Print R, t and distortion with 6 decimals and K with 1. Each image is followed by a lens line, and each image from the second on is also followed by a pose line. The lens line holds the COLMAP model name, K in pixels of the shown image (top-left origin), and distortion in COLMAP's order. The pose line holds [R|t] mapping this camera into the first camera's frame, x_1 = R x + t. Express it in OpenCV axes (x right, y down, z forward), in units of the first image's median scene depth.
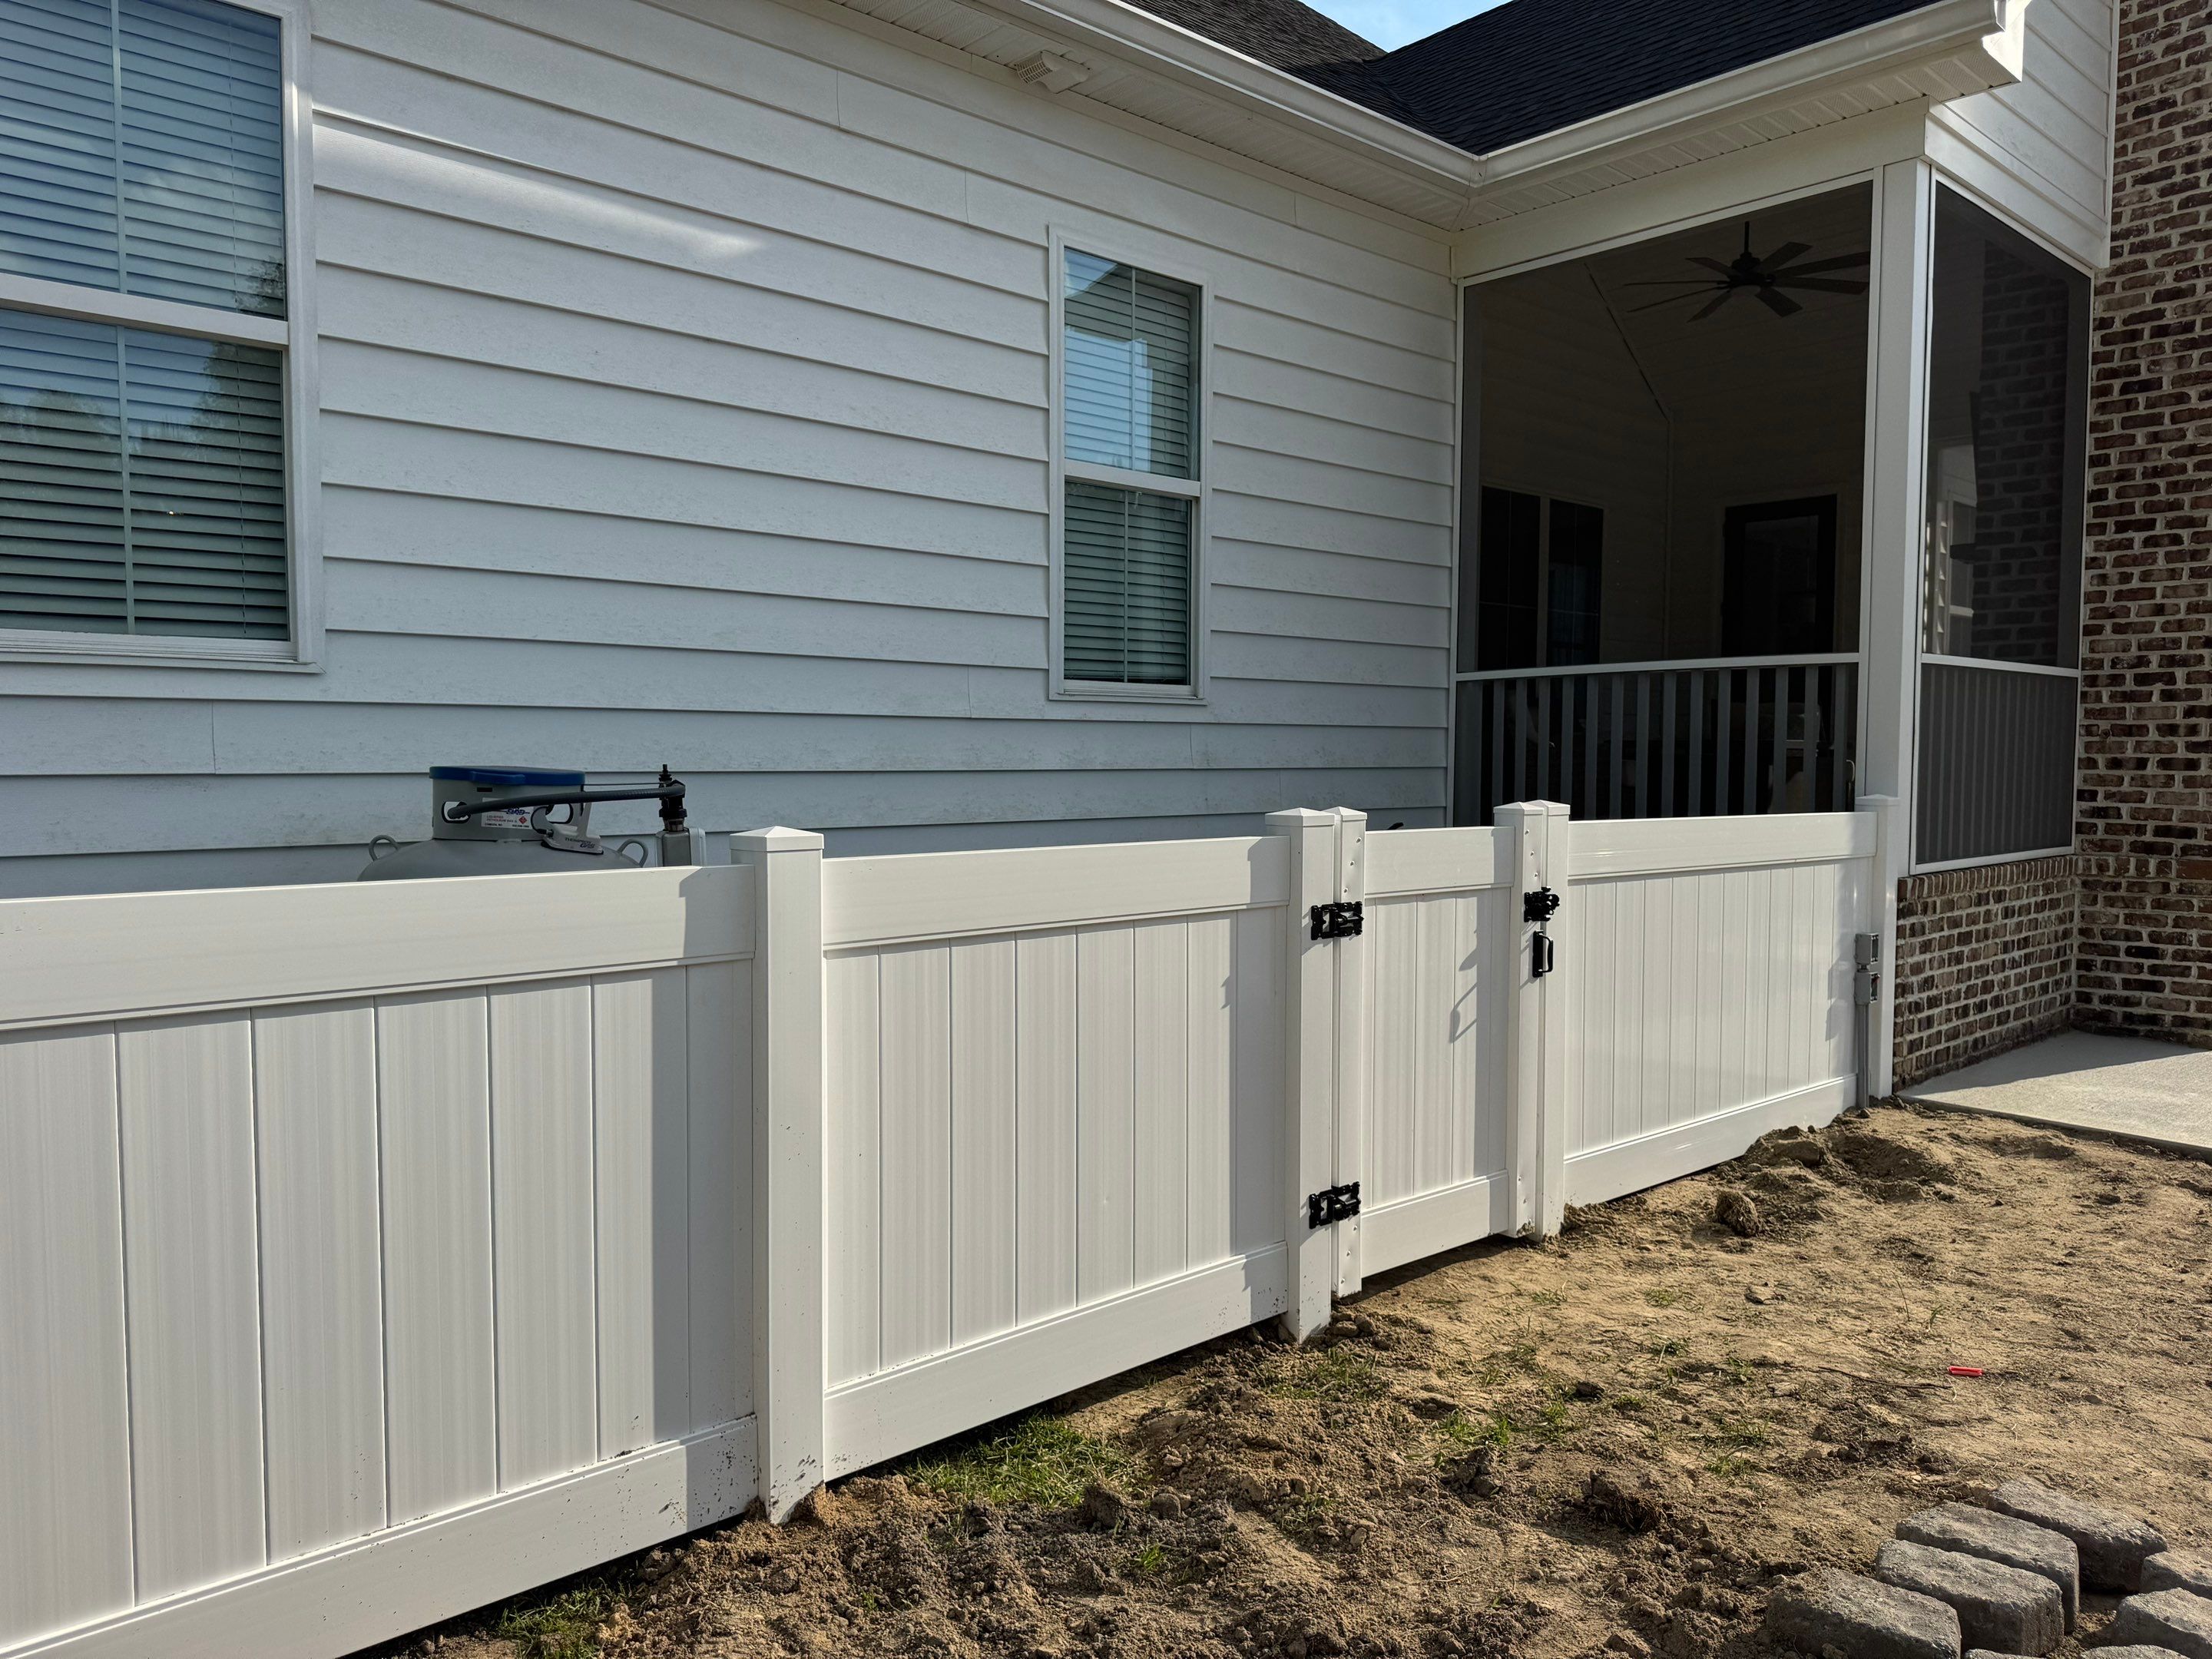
lens RADIAL K [[1547.5, 0, 1101.3], [0, 1547.5, 840.0], [0, 0, 1]] dist [0.079836, -0.105355]
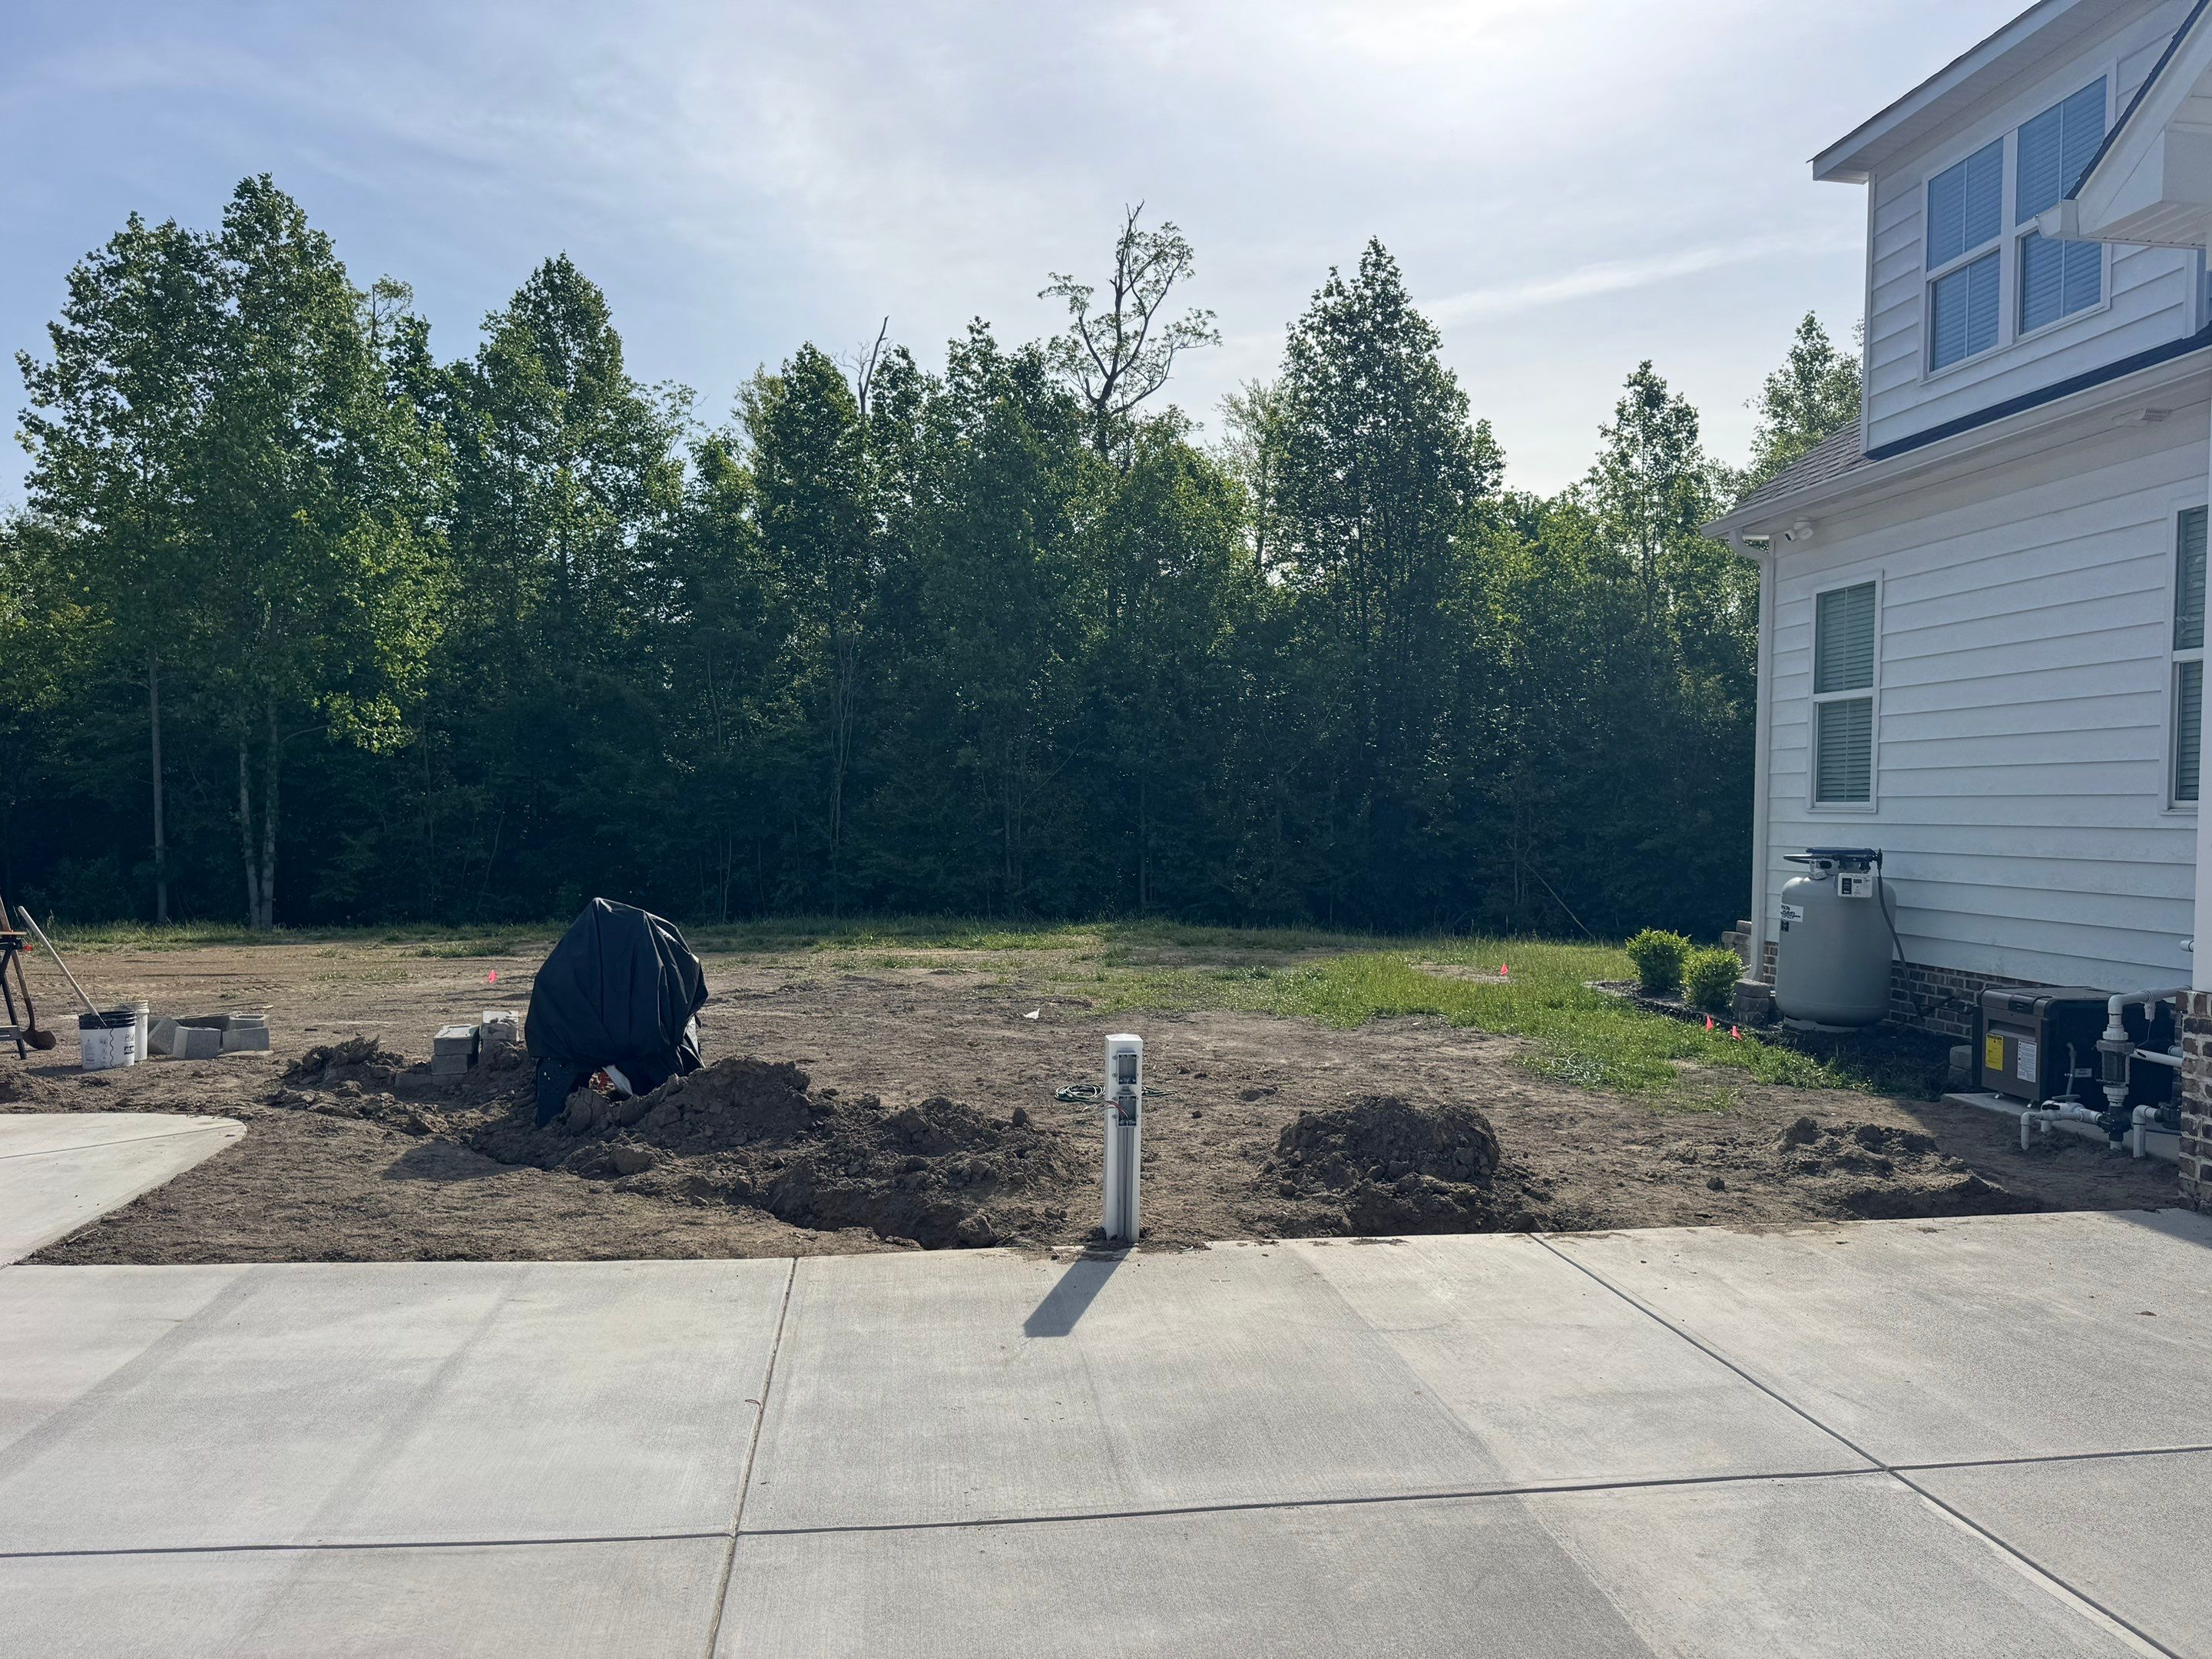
lens RADIAL K [[1574.5, 0, 1089.1], [0, 1574.5, 826.8], [0, 0, 1]] dist [0.031504, -0.003227]
pose [[-0.569629, -0.001731, -0.821900, 2.328536], [-0.060744, 0.997352, 0.039998, -0.101394], [0.819654, 0.072710, -0.568226, 1.336919]]
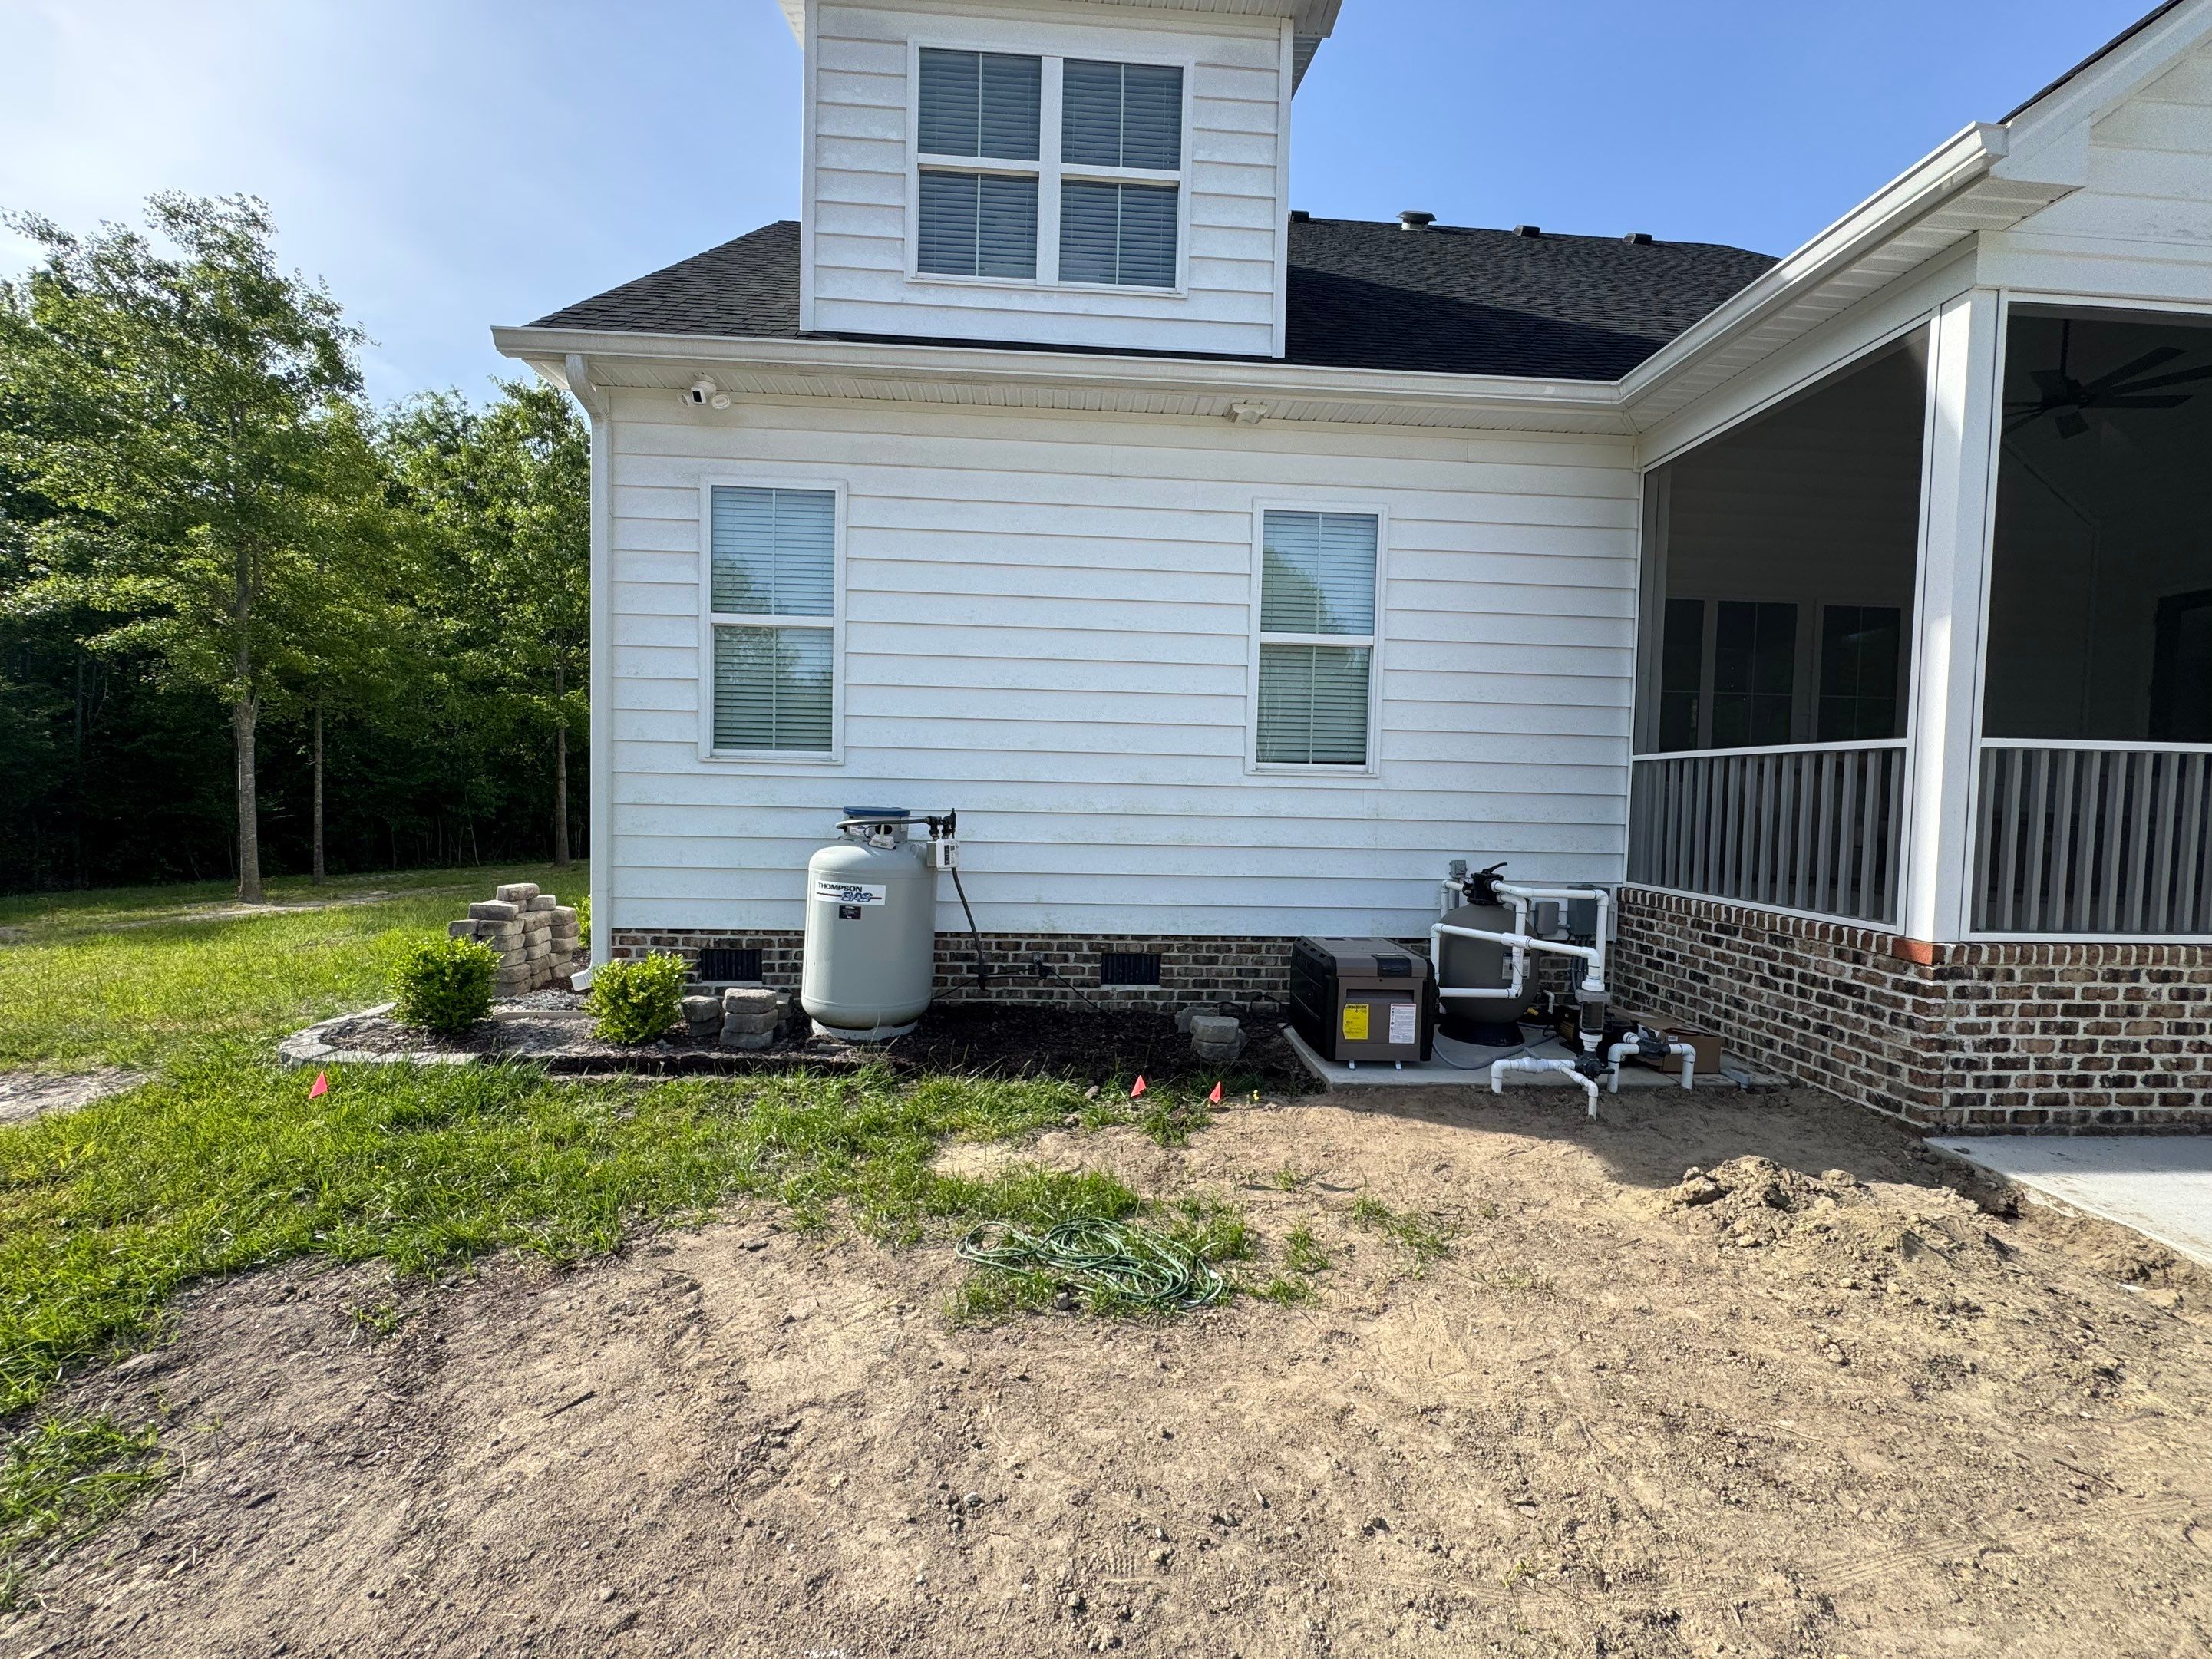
lens RADIAL K [[876.5, 0, 1112.9], [0, 876.5, 825.6], [0, 0, 1]] dist [-0.003856, 0.000117]
pose [[0.782842, 0.042814, -0.620746, 0.583033], [-0.055770, 0.998443, -0.001469, -0.033270], [0.619717, 0.035769, 0.784010, 0.213256]]
